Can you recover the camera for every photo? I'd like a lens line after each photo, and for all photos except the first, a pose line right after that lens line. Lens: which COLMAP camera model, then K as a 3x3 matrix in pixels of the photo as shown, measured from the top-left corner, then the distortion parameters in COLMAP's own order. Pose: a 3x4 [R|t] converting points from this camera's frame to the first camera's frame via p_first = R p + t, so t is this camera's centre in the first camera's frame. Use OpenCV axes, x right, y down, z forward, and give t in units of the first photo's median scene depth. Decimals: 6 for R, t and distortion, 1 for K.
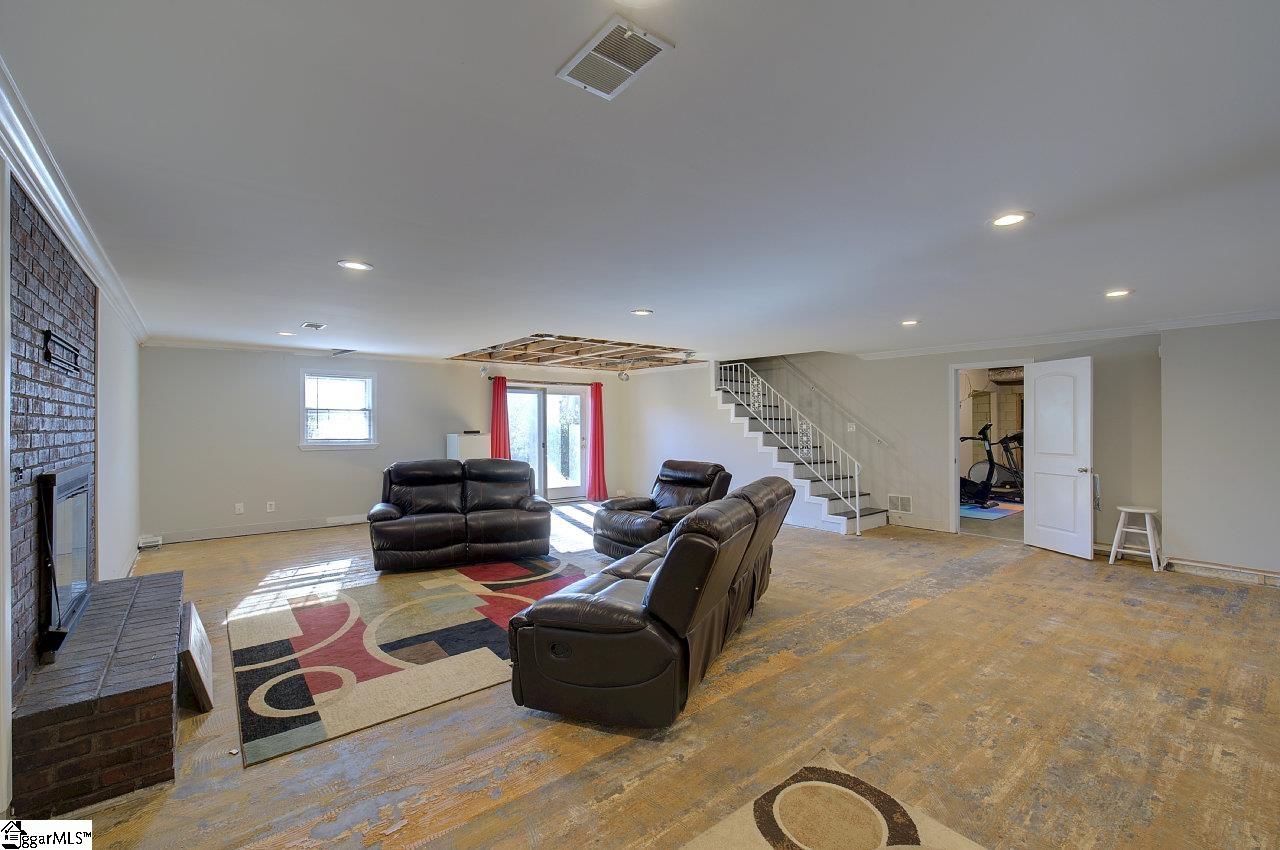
lens RADIAL K [[548.3, 0, 649.9], [0, 548.3, 424.8], [0, 0, 1]] dist [-0.000859, 0.001044]
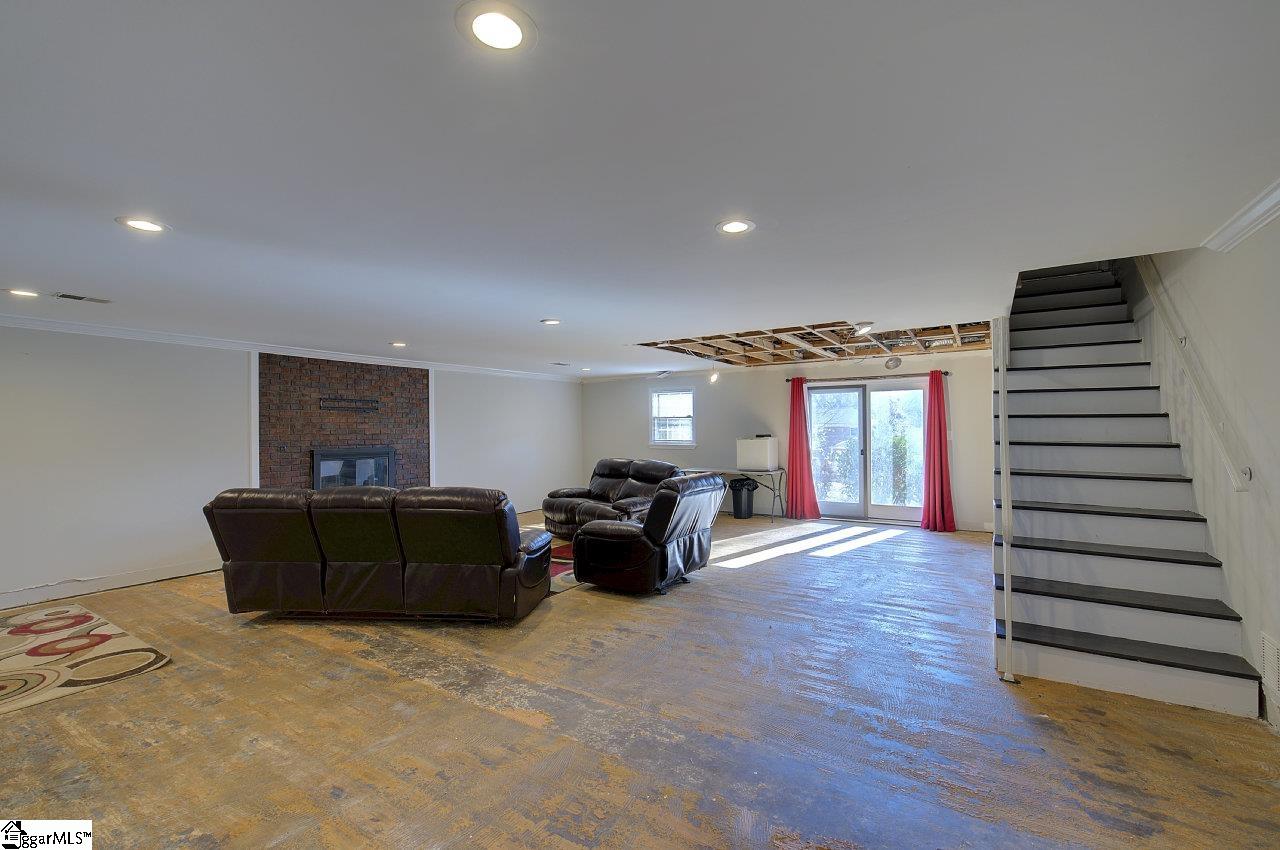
lens RADIAL K [[548.3, 0, 649.8], [0, 548.3, 424.4], [0, 0, 1]] dist [-0.000859, 0.001044]
pose [[0.317045, -0.007226, -0.948383, 1.320334], [0.008575, 0.999952, -0.004753, -0.010817], [0.948372, -0.006625, 0.317092, 1.085105]]
